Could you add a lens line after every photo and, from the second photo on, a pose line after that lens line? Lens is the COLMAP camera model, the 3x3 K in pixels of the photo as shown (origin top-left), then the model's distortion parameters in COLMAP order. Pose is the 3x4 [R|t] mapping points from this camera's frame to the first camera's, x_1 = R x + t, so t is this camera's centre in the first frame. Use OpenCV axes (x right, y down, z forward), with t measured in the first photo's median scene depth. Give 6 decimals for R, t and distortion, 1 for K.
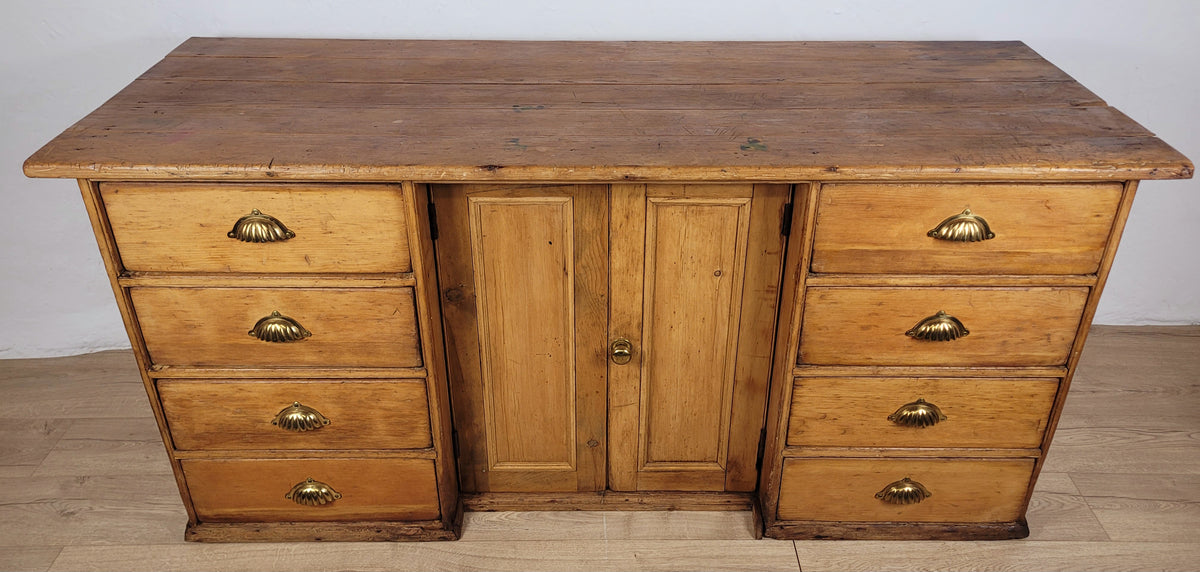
lens RADIAL K [[901.6, 0, 610.3], [0, 901.6, 278.4], [0, 0, 1]] dist [0.056626, -0.037748]
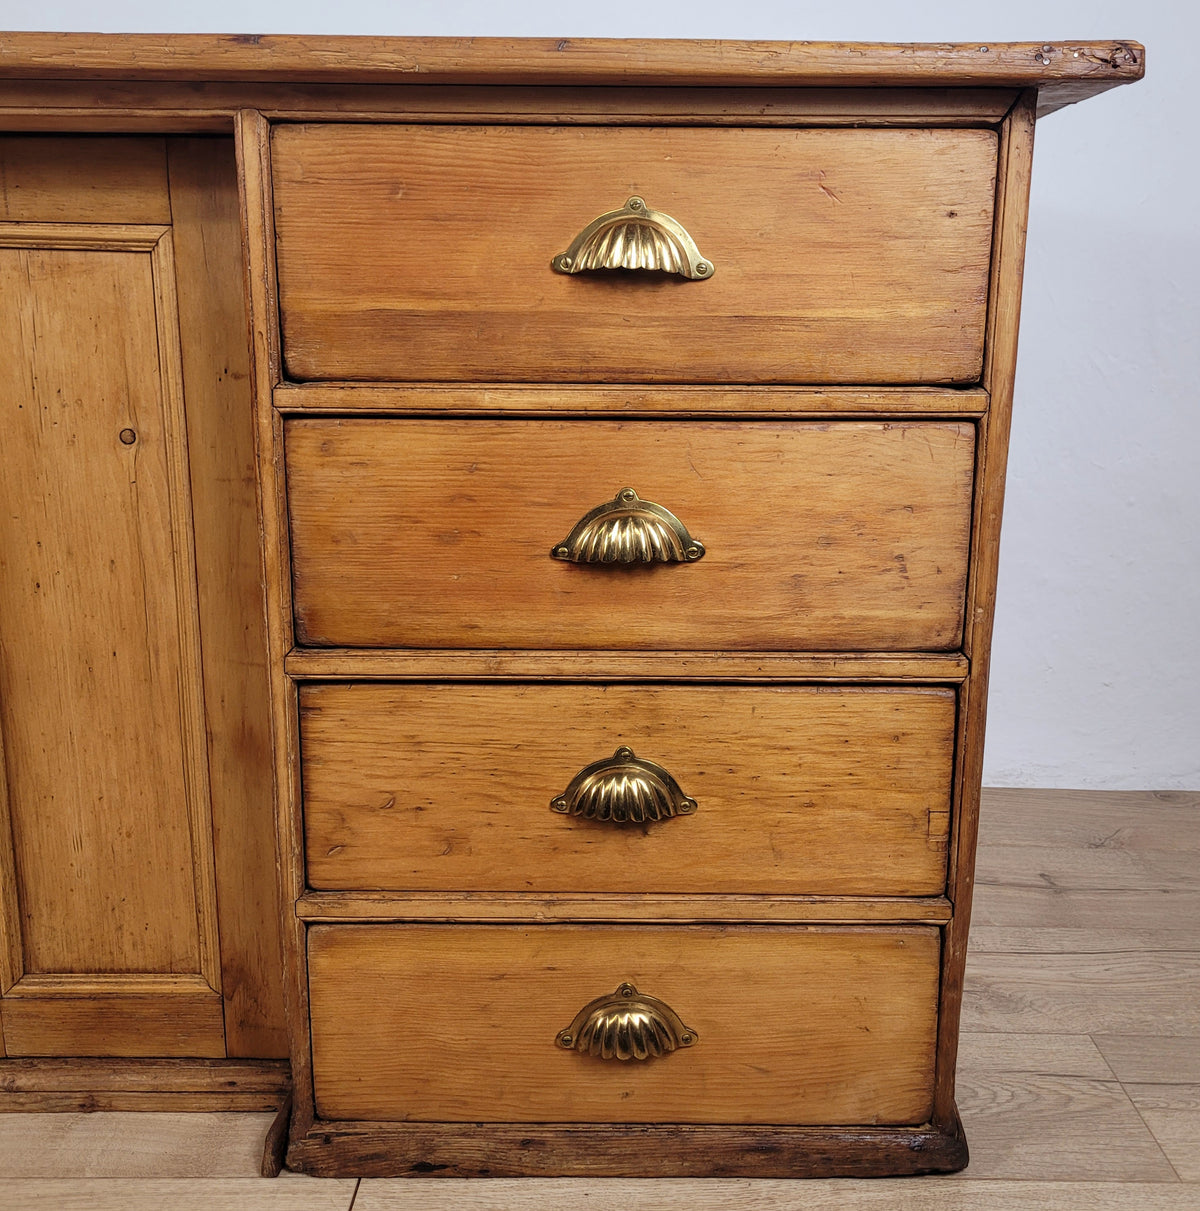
lens RADIAL K [[1246.5, 0, 632.2], [0, 1246.5, 576.5], [0, 0, 1]] dist [0.028116, 0.000000]
pose [[0.999983, 0.003619, -0.004671, 0.344701], [-0.004885, 0.951093, -0.308867, 0.227500], [0.003325, 0.308884, 0.951094, 0.451720]]
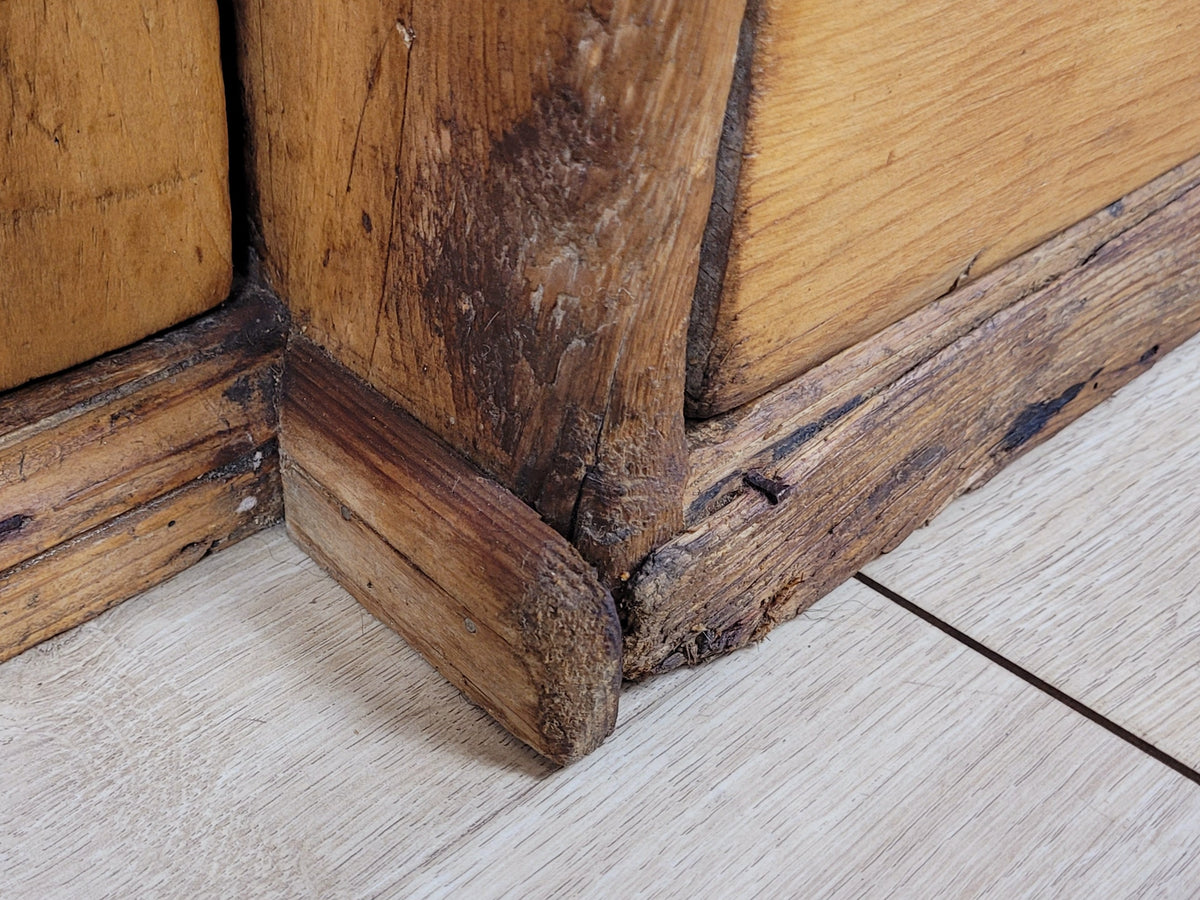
lens RADIAL K [[1595.3, 0, 597.6], [0, 1595.3, 451.3], [0, 0, 1]] dist [-0.080181, 0.000000]
pose [[0.717603, -0.392230, 0.575501, 0.104072], [0.313965, 0.919792, 0.235391, 0.251184], [-0.621668, 0.011770, 0.783192, 0.965913]]
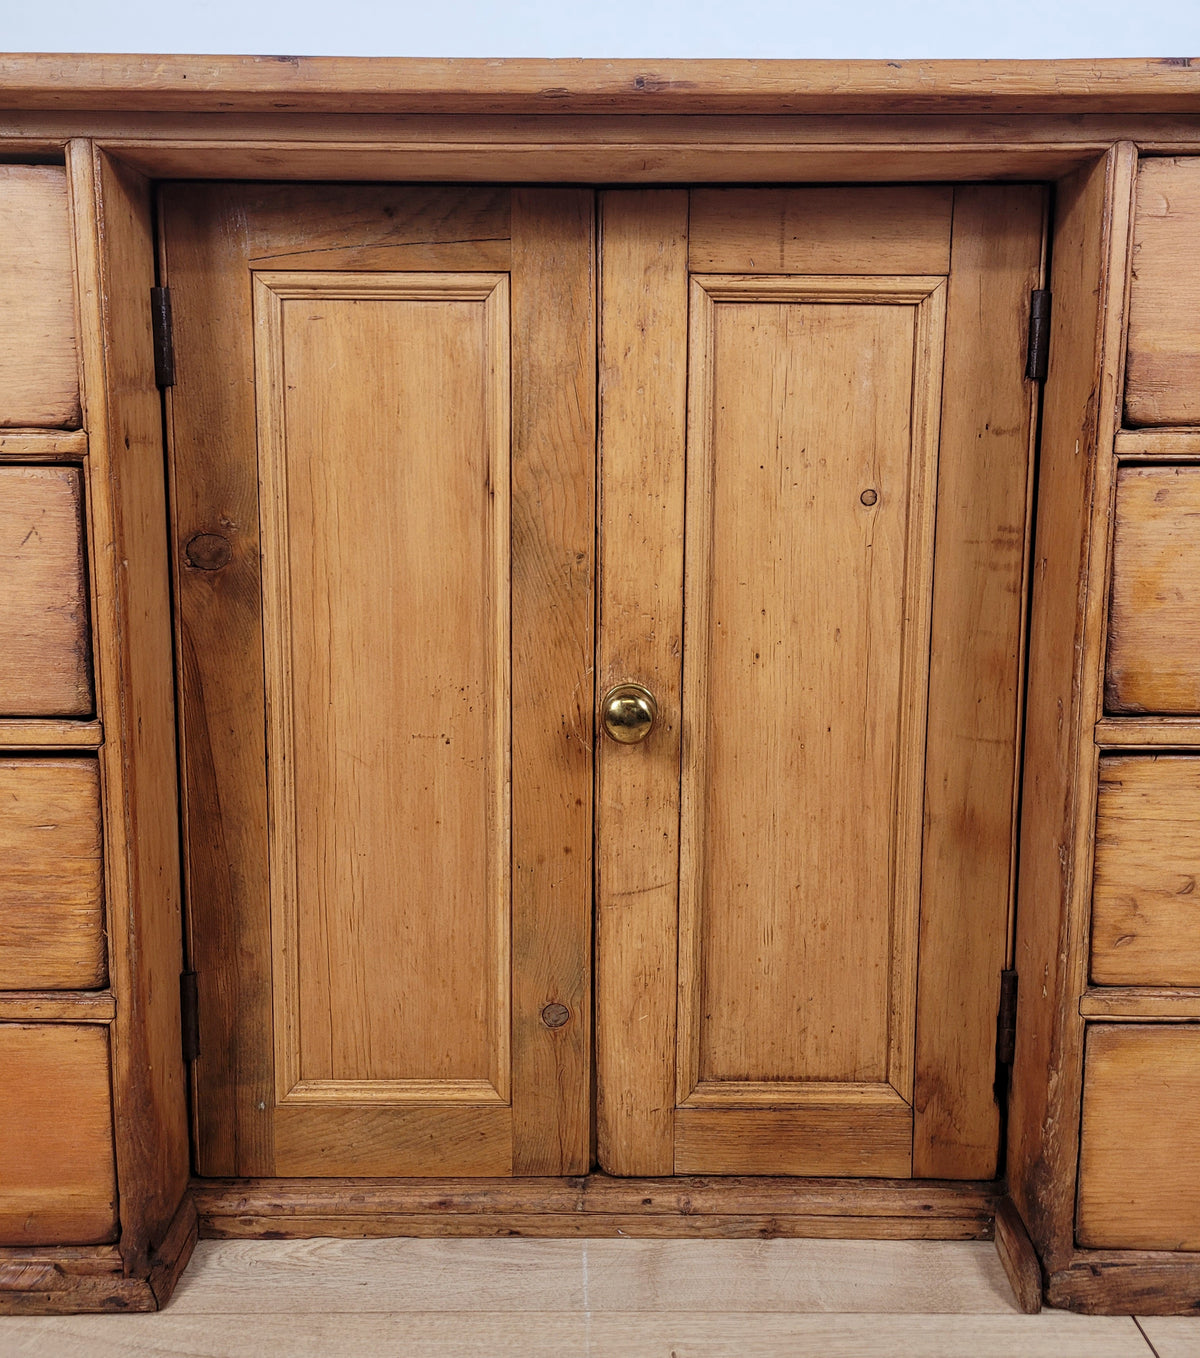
lens RADIAL K [[1198.9, 0, 611.8], [0, 1198.9, 616.8], [0, 0, 1]] dist [0.042235, -0.037519]
pose [[0.999972, 0.000624, -0.007457, 0.008434], [-0.003492, 0.920244, -0.391330, 0.244058], [0.006618, 0.391345, 0.920220, 0.512093]]
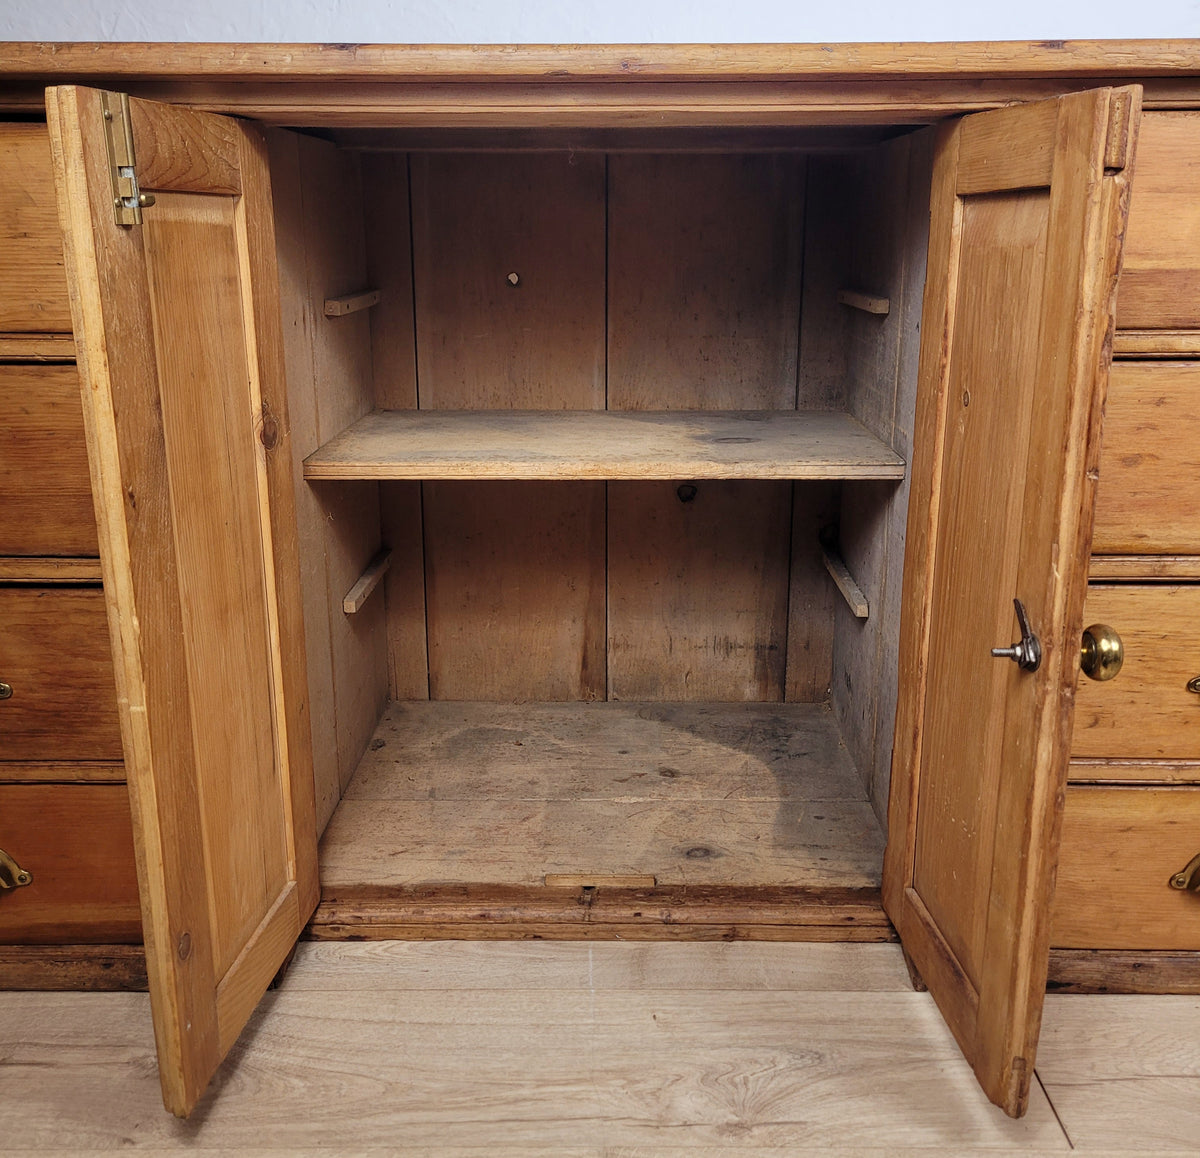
lens RADIAL K [[1204.2, 0, 615.9], [0, 1204.2, 554.5], [0, 0, 1]] dist [0.031332, 0.000000]
pose [[0.999832, -0.000837, -0.018322, 0.020737], [-0.003984, 0.965196, -0.261496, 0.254545], [0.017904, 0.261525, 0.965031, 0.369195]]
